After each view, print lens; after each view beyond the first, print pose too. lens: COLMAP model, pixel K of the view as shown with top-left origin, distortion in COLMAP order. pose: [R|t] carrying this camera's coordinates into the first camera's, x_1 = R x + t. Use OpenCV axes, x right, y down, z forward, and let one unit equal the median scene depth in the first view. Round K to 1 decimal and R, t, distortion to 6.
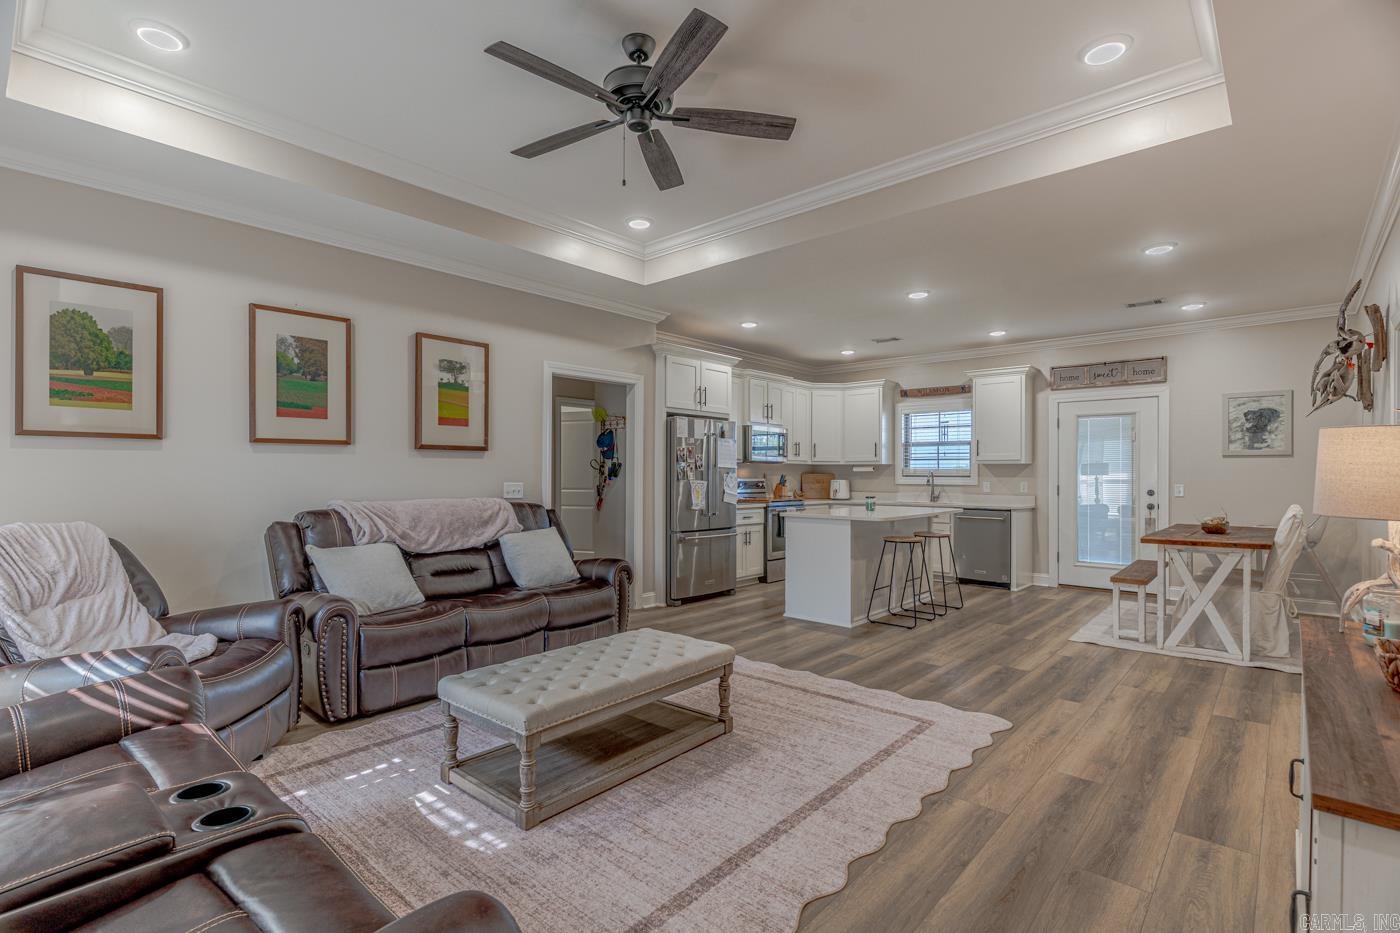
lens RADIAL K [[655.6, 0, 700.0], [0, 655.6, 466.5], [0, 0, 1]] dist [0.002511, 0.000361]
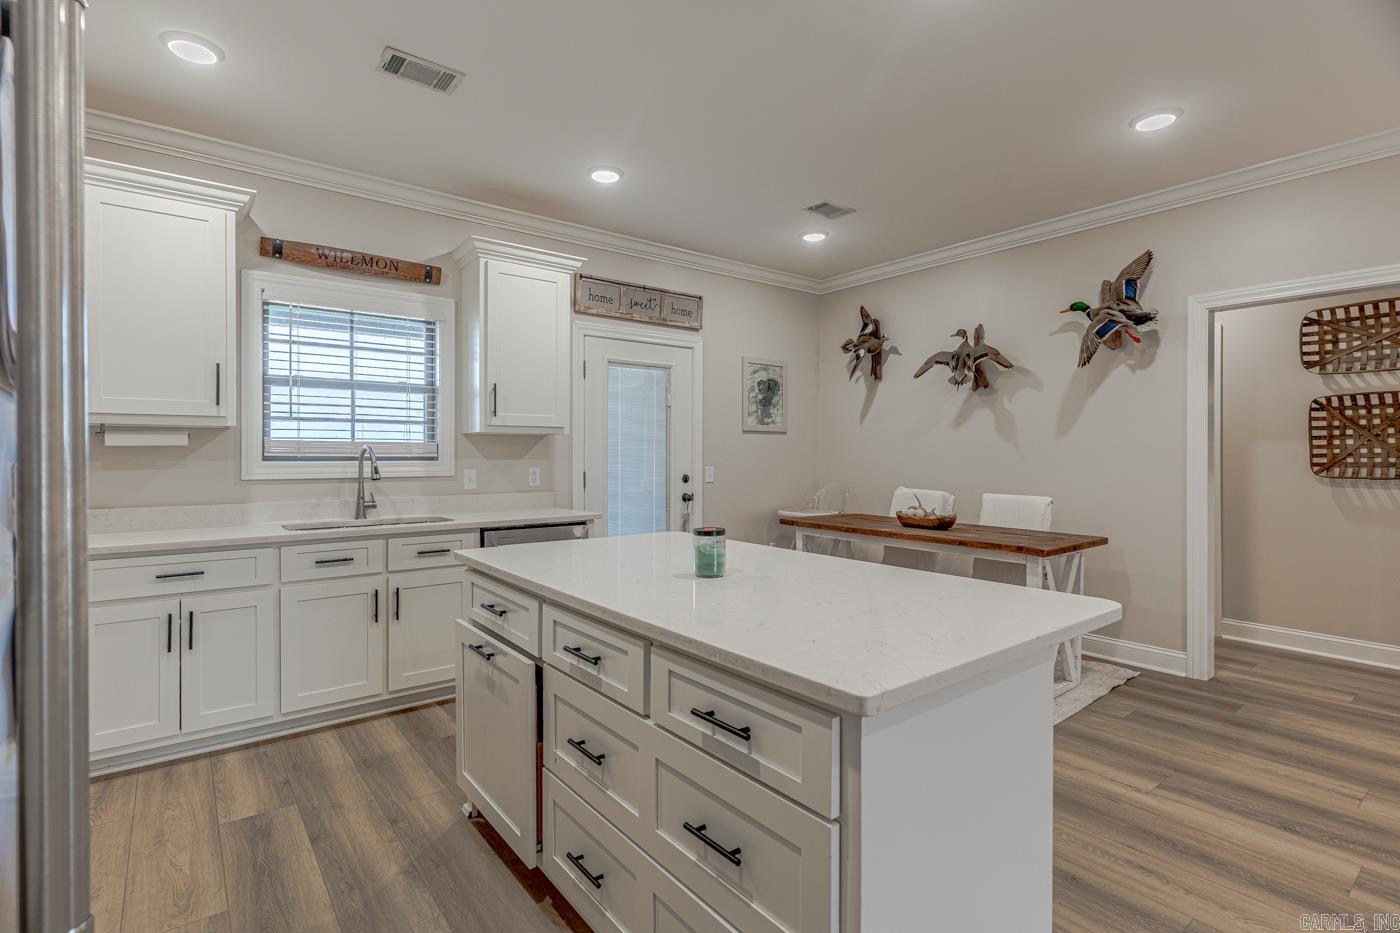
lens RADIAL K [[663.3, 0, 690.9], [0, 663.3, 453.3], [0, 0, 1]] dist [0.000383, 0.000326]
pose [[0.187911, -0.003187, 0.982181, -0.040623], [-0.011589, 0.999918, 0.005462, 0.007780], [-0.982118, -0.012409, 0.187859, 0.870262]]
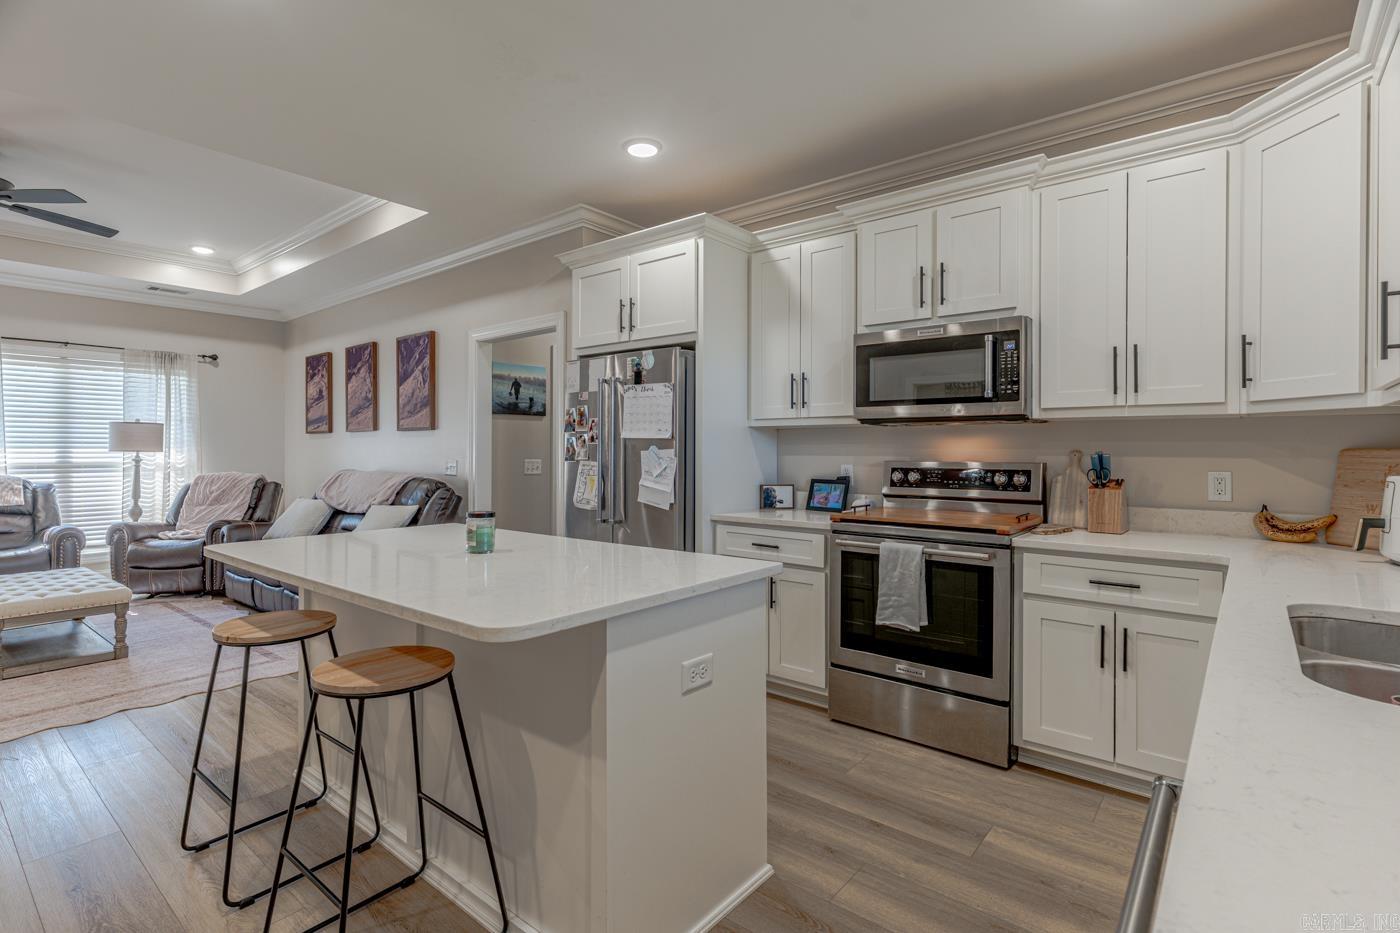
lens RADIAL K [[656.7, 0, 693.6], [0, 656.7, 449.8], [0, 0, 1]] dist [0.000878, 0.000505]
pose [[0.049005, -0.005493, -0.998783, 0.569532], [0.009984, 0.999938, -0.005009, 0.013775], [0.998749, -0.009727, 0.049057, 1.004402]]
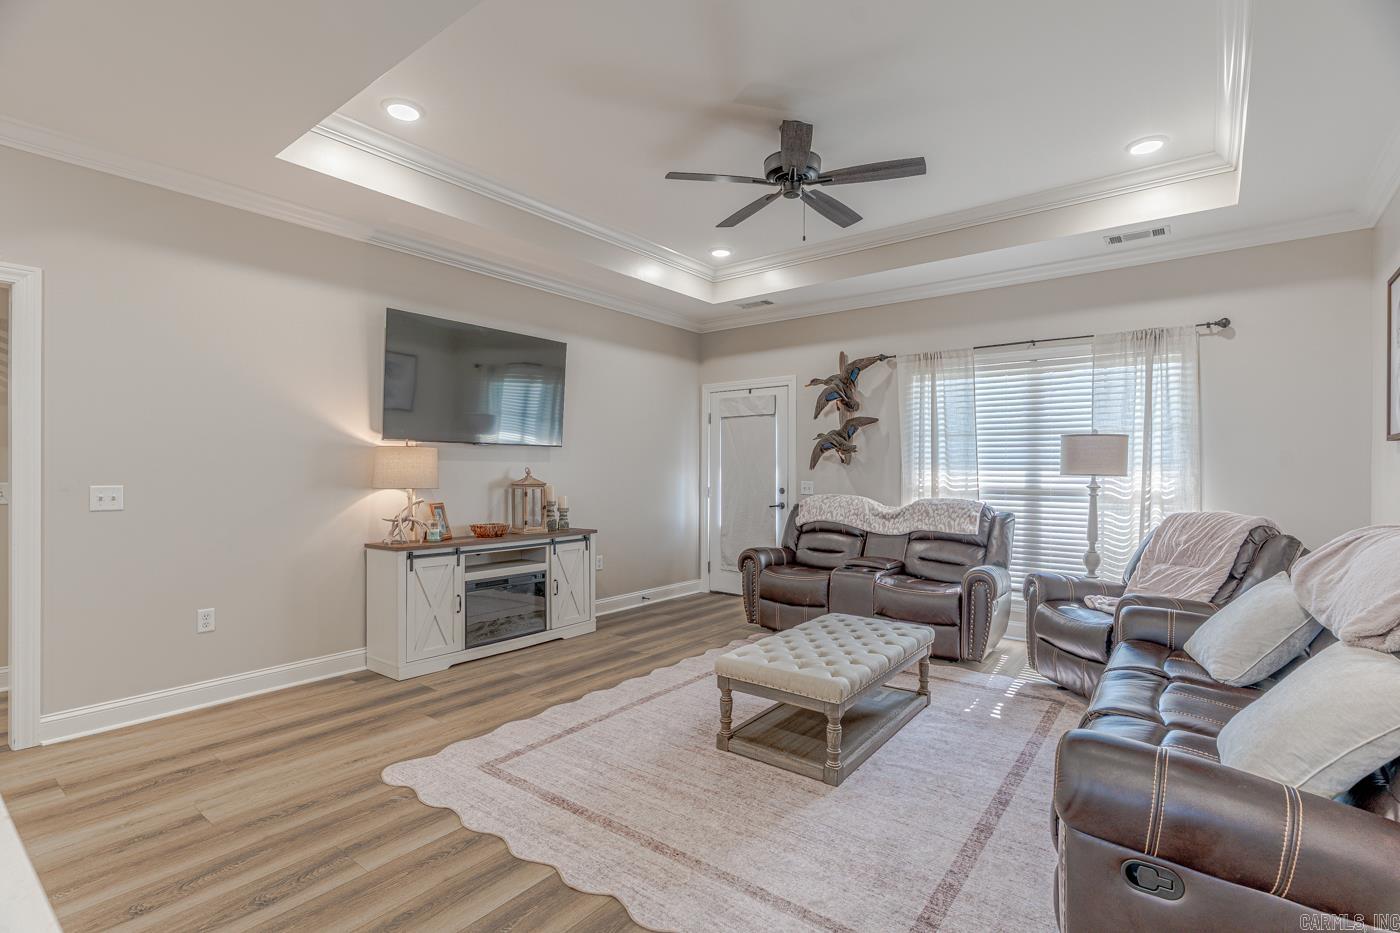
lens RADIAL K [[663.1, 0, 694.2], [0, 663.1, 470.1], [0, 0, 1]] dist [-0.001324, -0.000134]
pose [[-0.998140, -0.008514, -0.060359, 0.067005], [-0.007959, 0.999924, -0.009430, 0.008324], [0.060435, -0.008932, -0.998132, 0.913732]]
